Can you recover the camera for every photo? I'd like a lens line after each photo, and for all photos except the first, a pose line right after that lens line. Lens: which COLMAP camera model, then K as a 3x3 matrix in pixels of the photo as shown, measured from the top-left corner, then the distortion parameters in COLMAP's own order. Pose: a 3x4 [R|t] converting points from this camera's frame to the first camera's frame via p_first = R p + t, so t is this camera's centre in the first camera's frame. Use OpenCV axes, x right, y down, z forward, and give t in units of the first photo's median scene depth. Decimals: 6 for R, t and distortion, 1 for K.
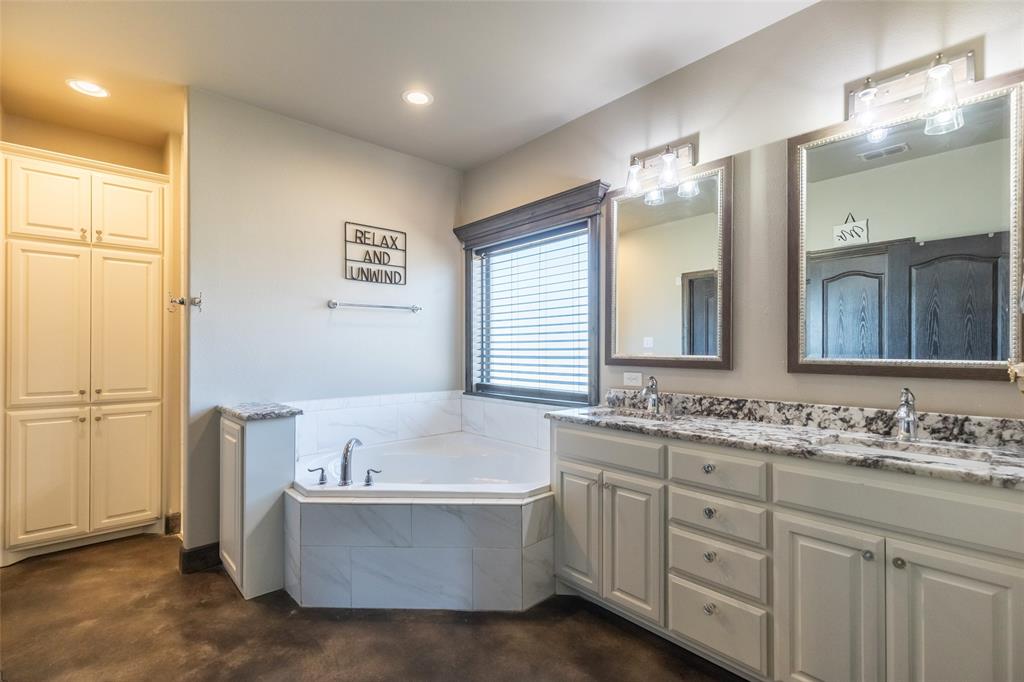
lens RADIAL K [[473.1, 0, 509.8], [0, 473.1, 345.6], [0, 0, 1]] dist [0.008572, 0.000498]
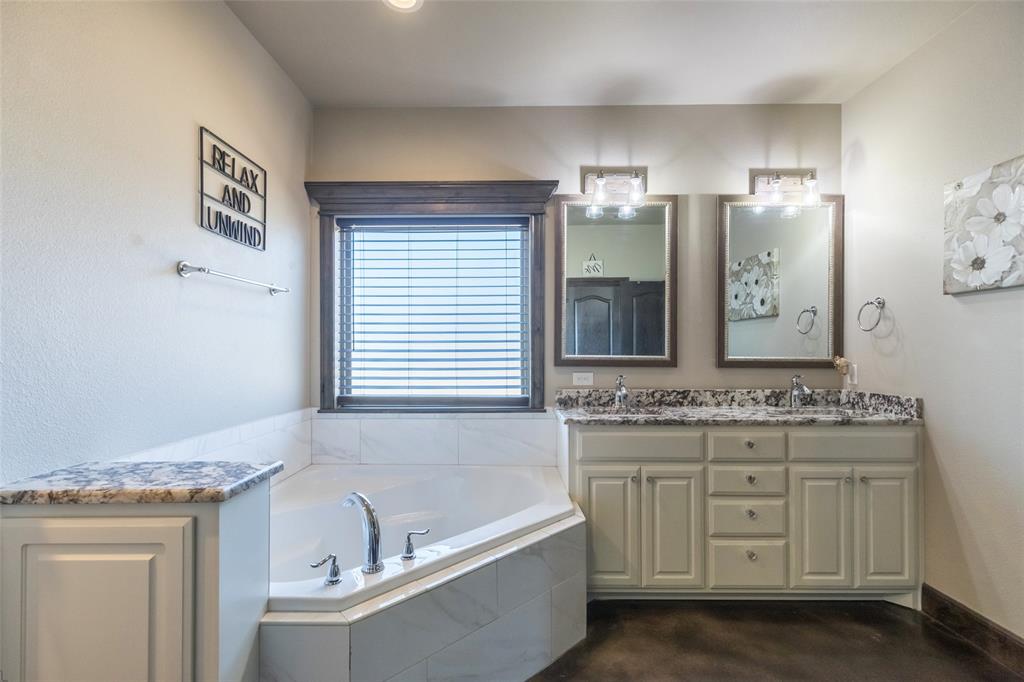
lens RADIAL K [[473.1, 0, 511.5], [0, 473.1, 347.0], [0, 0, 1]] dist [0.008572, 0.000498]
pose [[0.668950, 0.006234, 0.743282, -0.593406], [-0.005157, 0.999980, -0.003746, 0.004356], [-0.743290, -0.001327, 0.668968, 0.390591]]
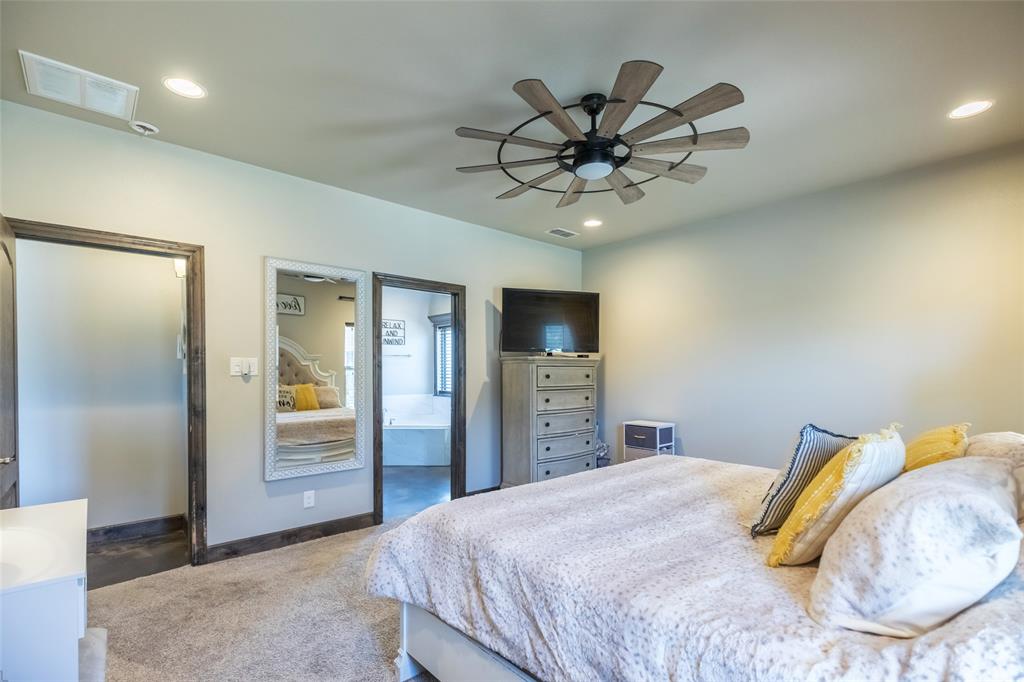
lens RADIAL K [[473.1, 0, 511.6], [0, 473.1, 370.6], [0, 0, 1]] dist [0.008572, 0.000498]
pose [[0.999966, -0.004230, -0.007084, 0.352404], [0.004318, 0.999914, 0.012414, -0.044093], [0.007031, -0.012445, 0.999898, -1.447158]]
